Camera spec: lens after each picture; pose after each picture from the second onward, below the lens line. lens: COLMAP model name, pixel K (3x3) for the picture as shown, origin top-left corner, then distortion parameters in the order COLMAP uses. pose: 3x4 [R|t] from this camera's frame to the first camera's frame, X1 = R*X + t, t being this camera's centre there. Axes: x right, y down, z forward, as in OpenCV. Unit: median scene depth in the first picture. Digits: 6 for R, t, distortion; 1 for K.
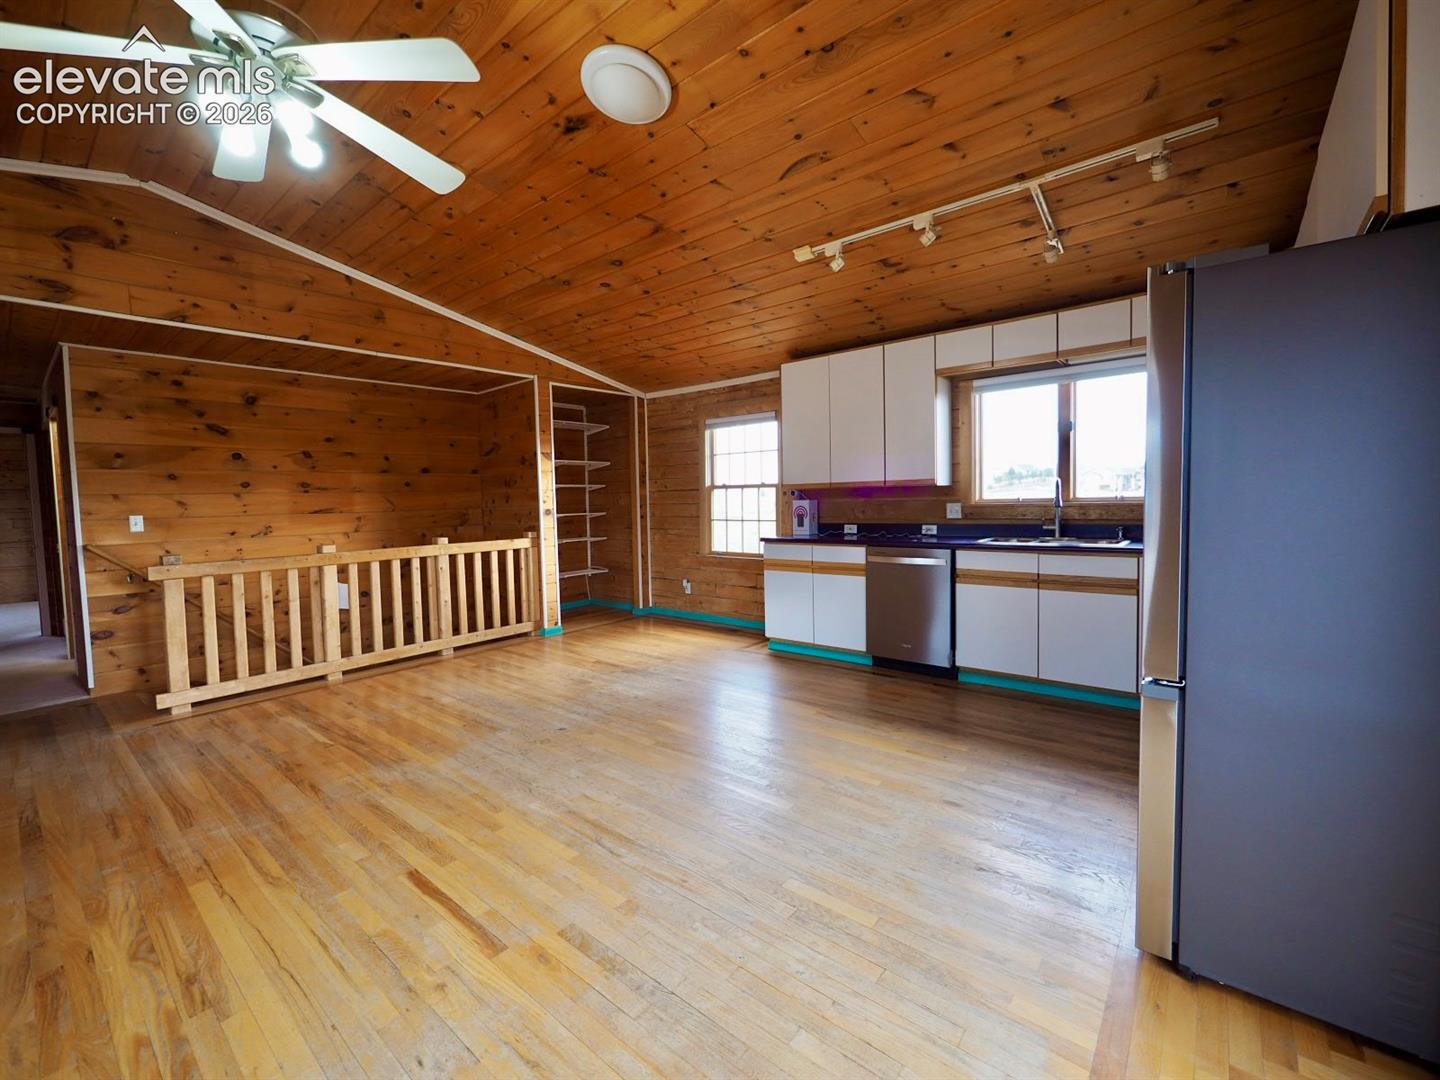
lens RADIAL K [[606.8, 0, 721.9], [0, 606.8, 529.9], [0, 0, 1]] dist [-0.006558, 0.000859]
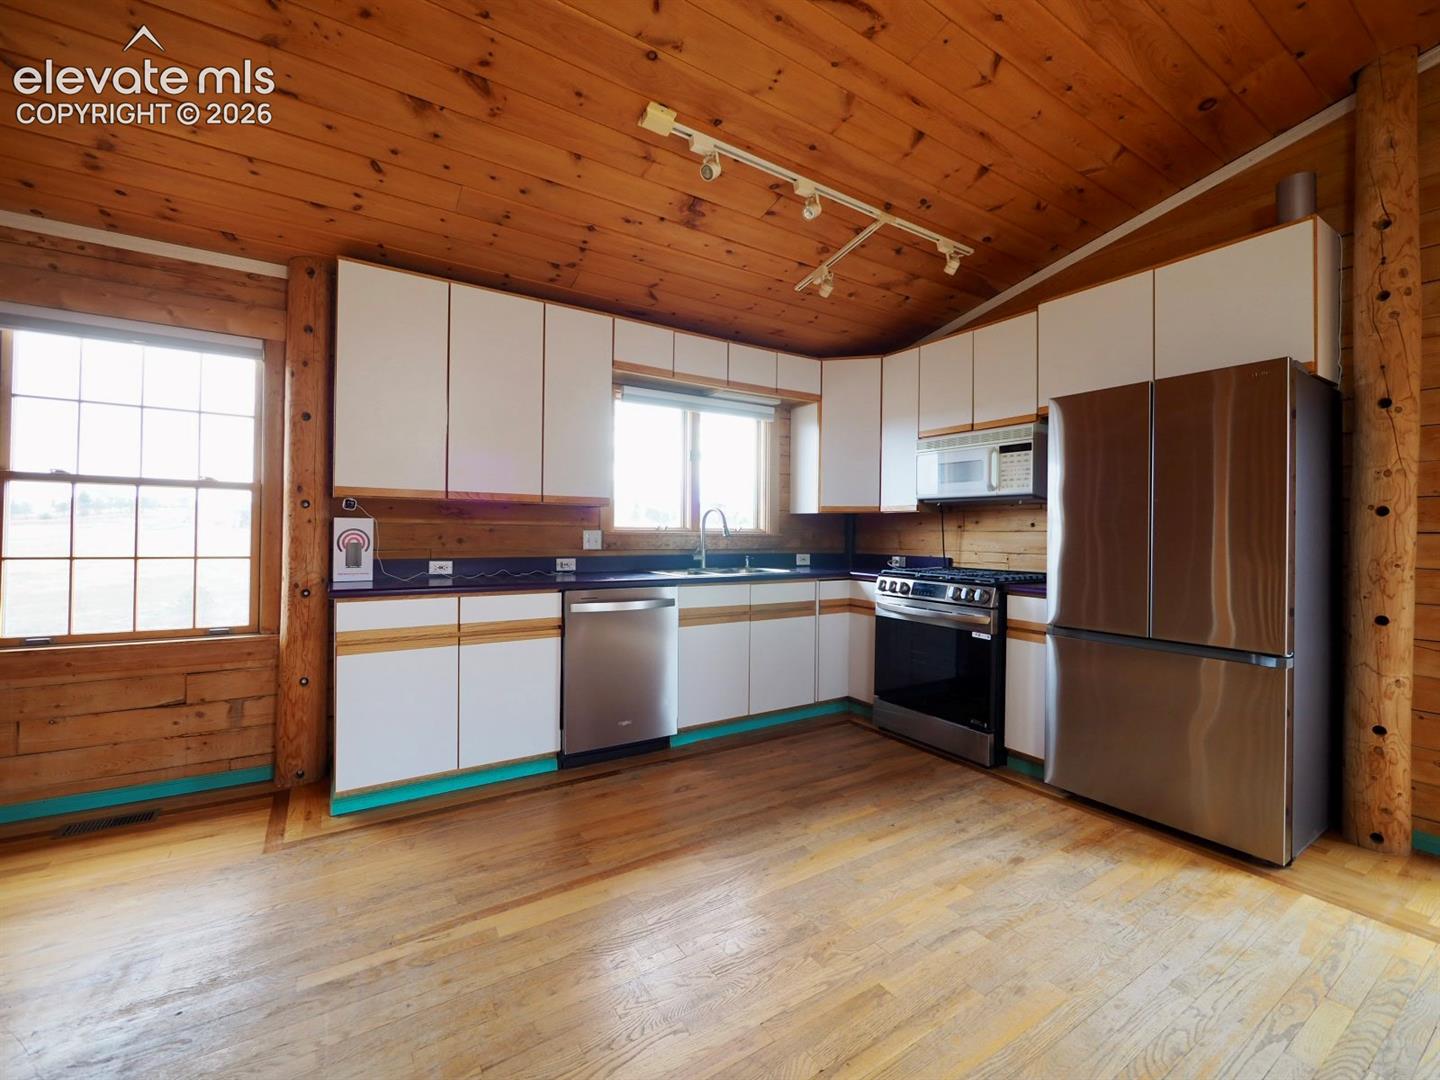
lens RADIAL K [[606.8, 0, 716.4], [0, 606.8, 530.7], [0, 0, 1]] dist [-0.006558, 0.000859]
pose [[0.304266, 0.029113, 0.952142, -0.339431], [0.030588, 0.998719, -0.040311, -0.006800], [-0.952096, 0.041389, 0.302985, 0.620409]]
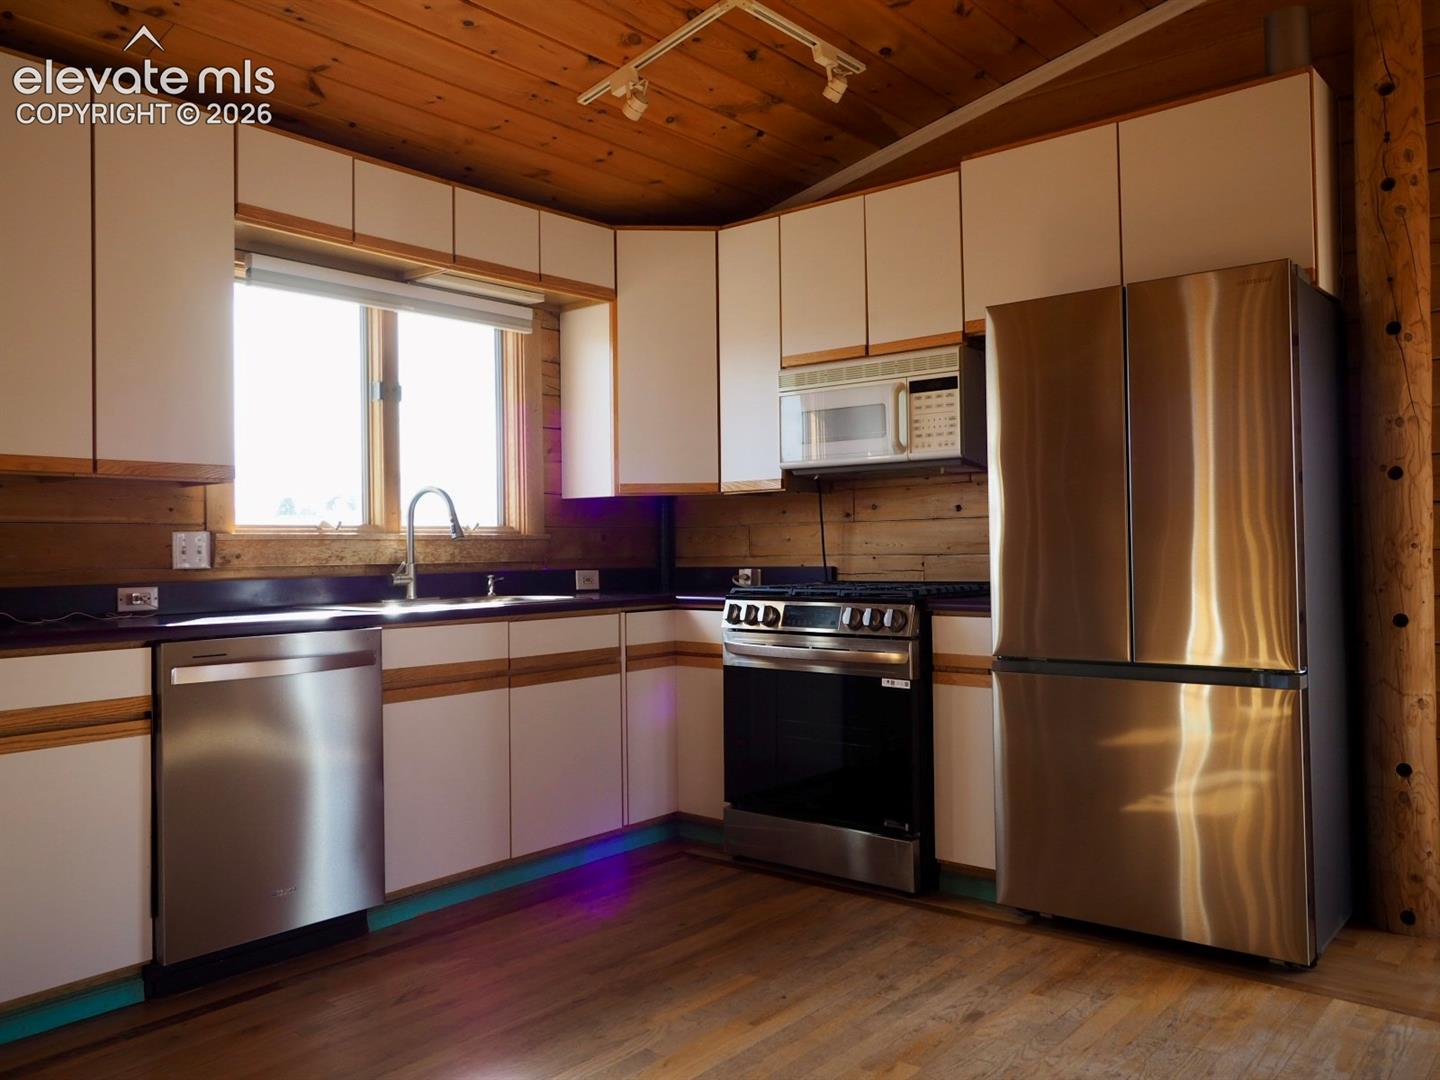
lens RADIAL K [[1131.0, 0, 724.9], [0, 1131.0, 525.0], [0, 0, 1]] dist [-0.006715, 0.028803]
pose [[0.000227, 0.046252, 0.998930, -0.392177], [0.066084, 0.996745, -0.046166, 0.010967], [-0.997814, 0.066024, -0.002830, 0.662363]]
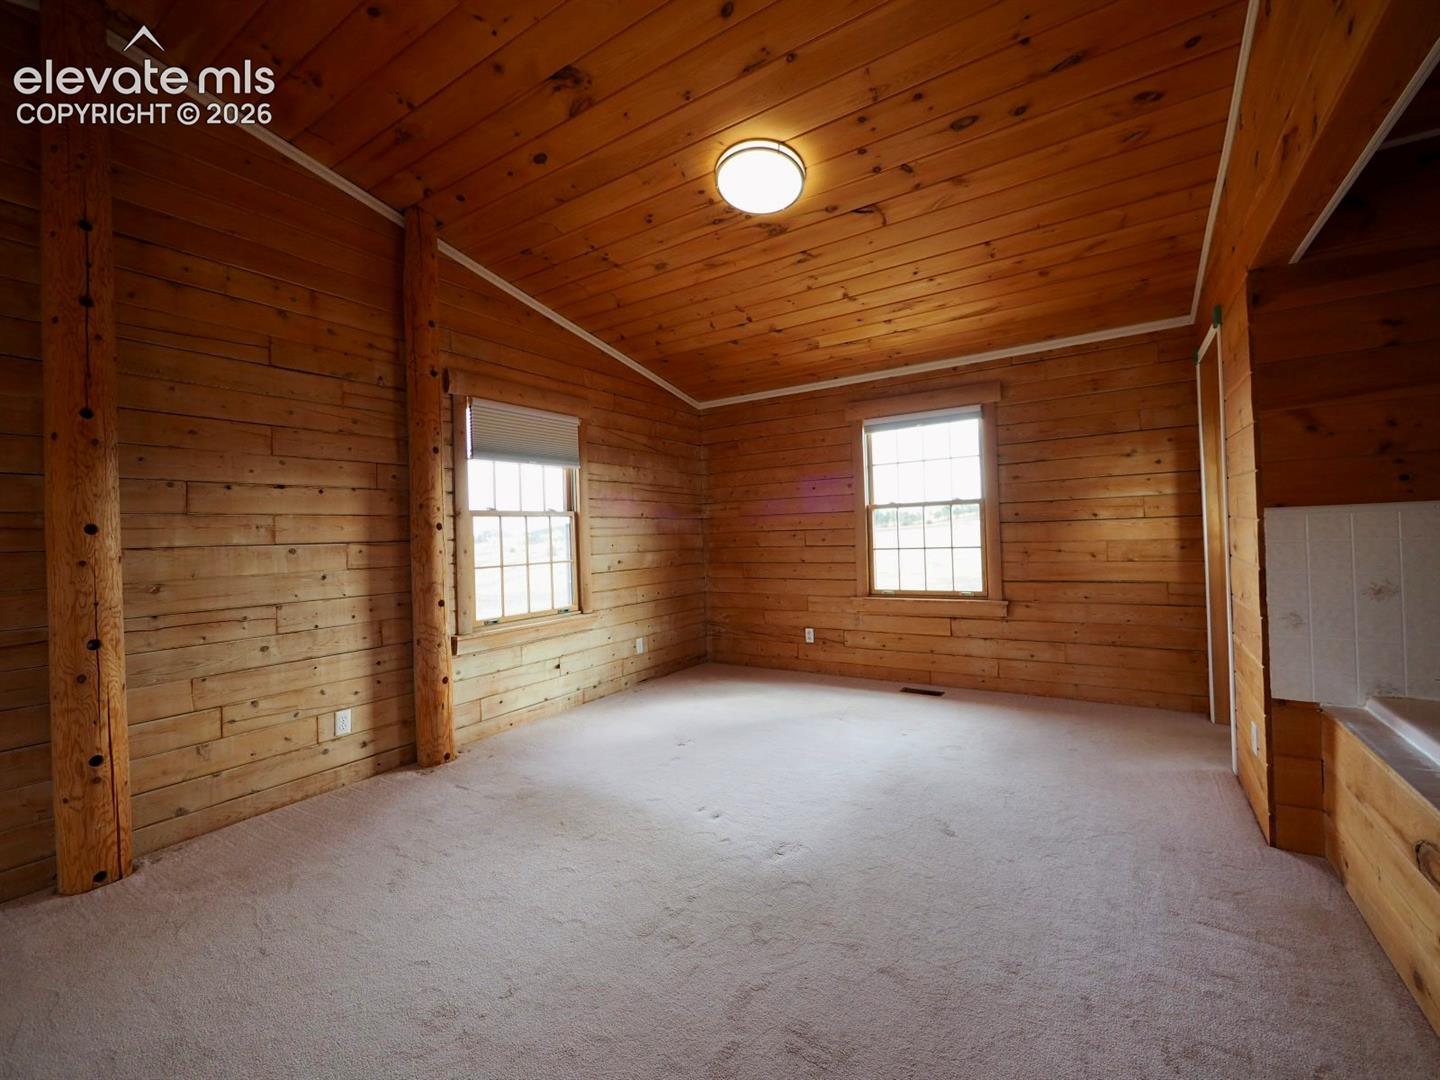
lens RADIAL K [[606.8, 0, 720.1], [0, 606.8, 530.1], [0, 0, 1]] dist [-0.006558, 0.000859]
pose [[0.992871, -0.011780, 0.118609, -0.414768], [0.018953, 0.998046, -0.059537, 0.002157], [-0.117676, 0.061361, 0.991154, 0.364765]]
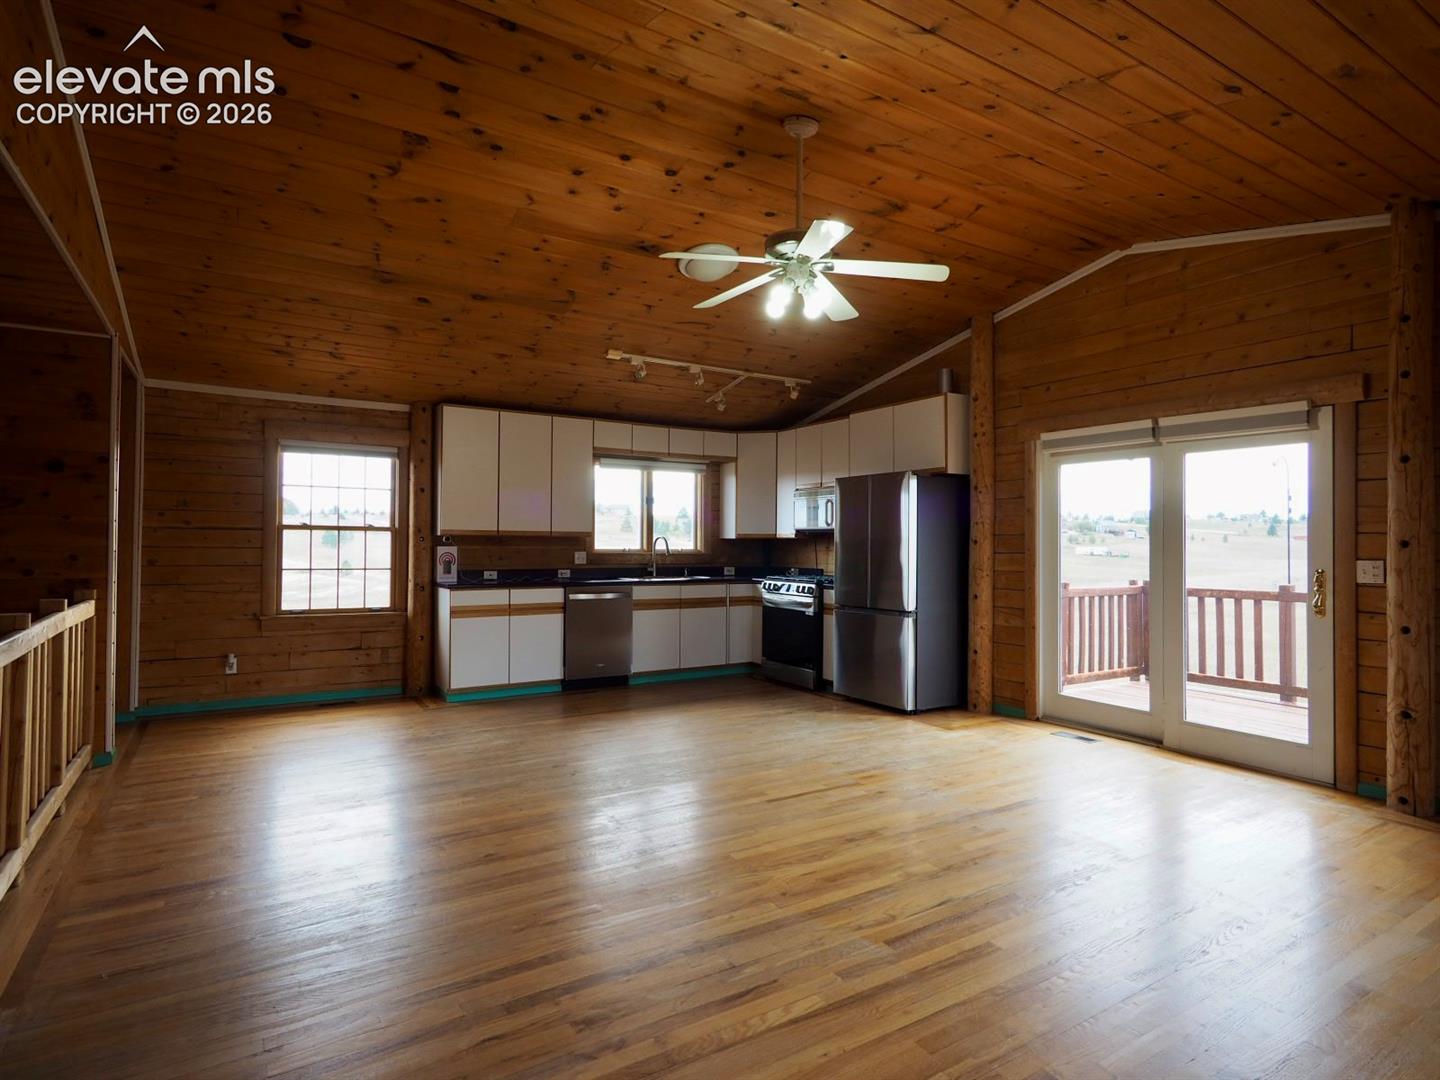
lens RADIAL K [[777.5, 0, 721.9], [0, 777.5, 533.9], [0, 0, 1]] dist [0.000195, 0.002906]
pose [[0.316093, 0.038680, 0.947939, -1.069018], [0.034986, 0.998014, -0.052390, 0.013253], [-0.948083, 0.049725, 0.314112, 0.230623]]
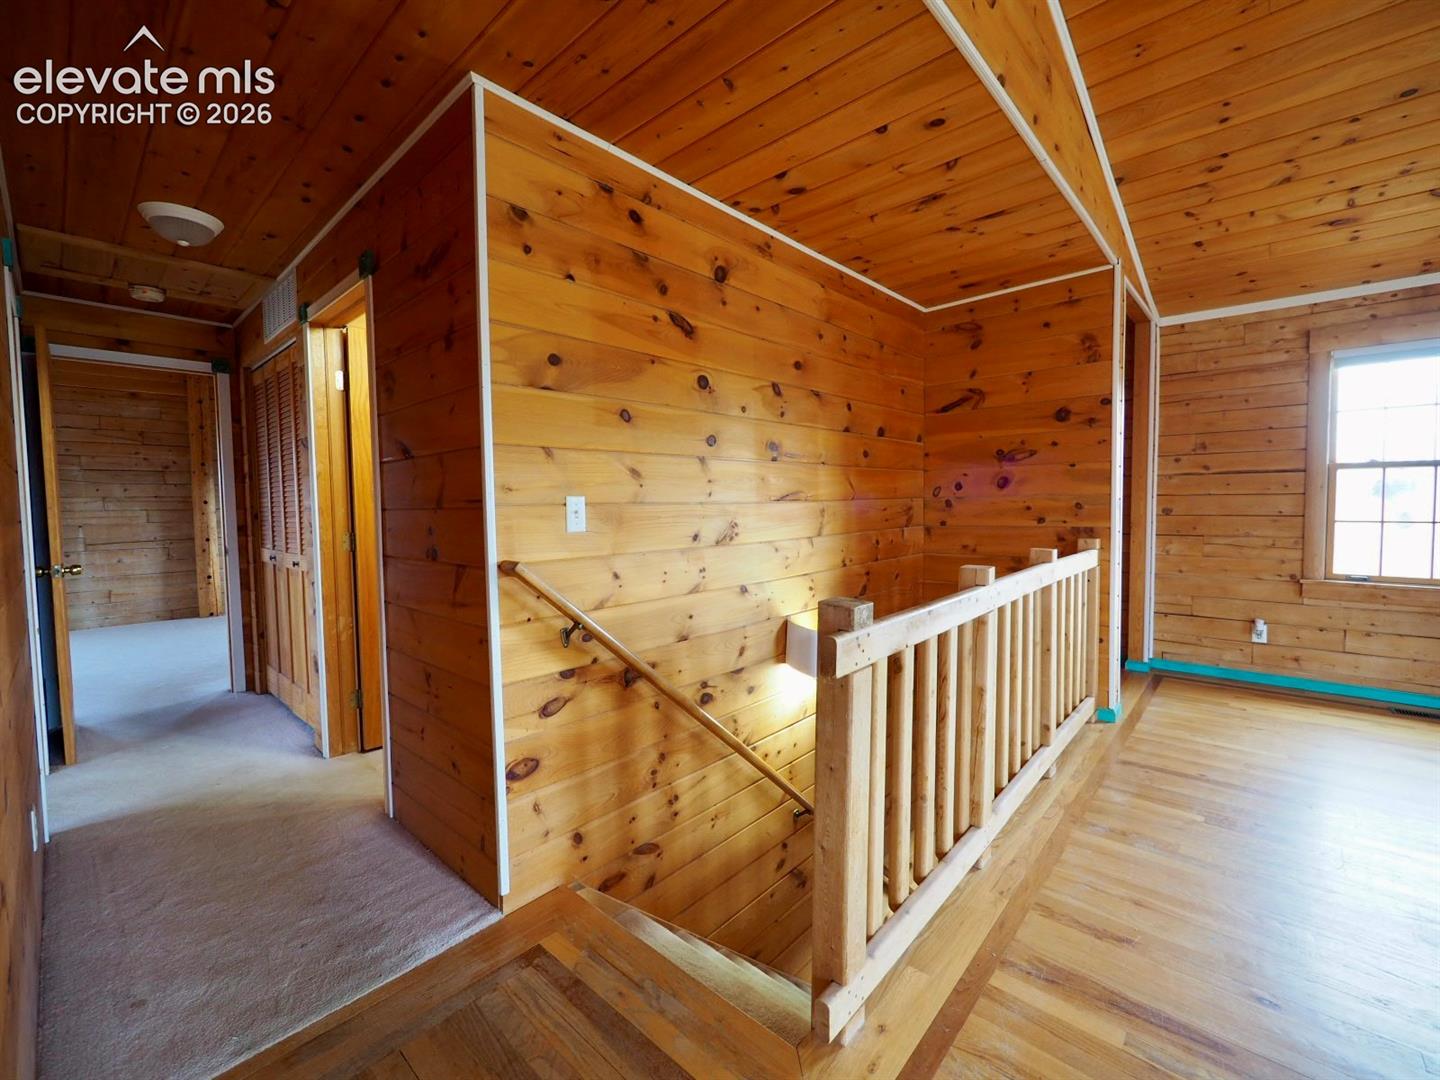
lens RADIAL K [[606.8, 0, 718.5], [0, 606.8, 530.3], [0, 0, 1]] dist [-0.006558, 0.000859]
pose [[0.998657, 0.011210, -0.050573, -0.811263], [-0.011463, 0.999923, -0.004719, 0.002672], [0.050516, 0.005292, 0.998709, 0.533128]]
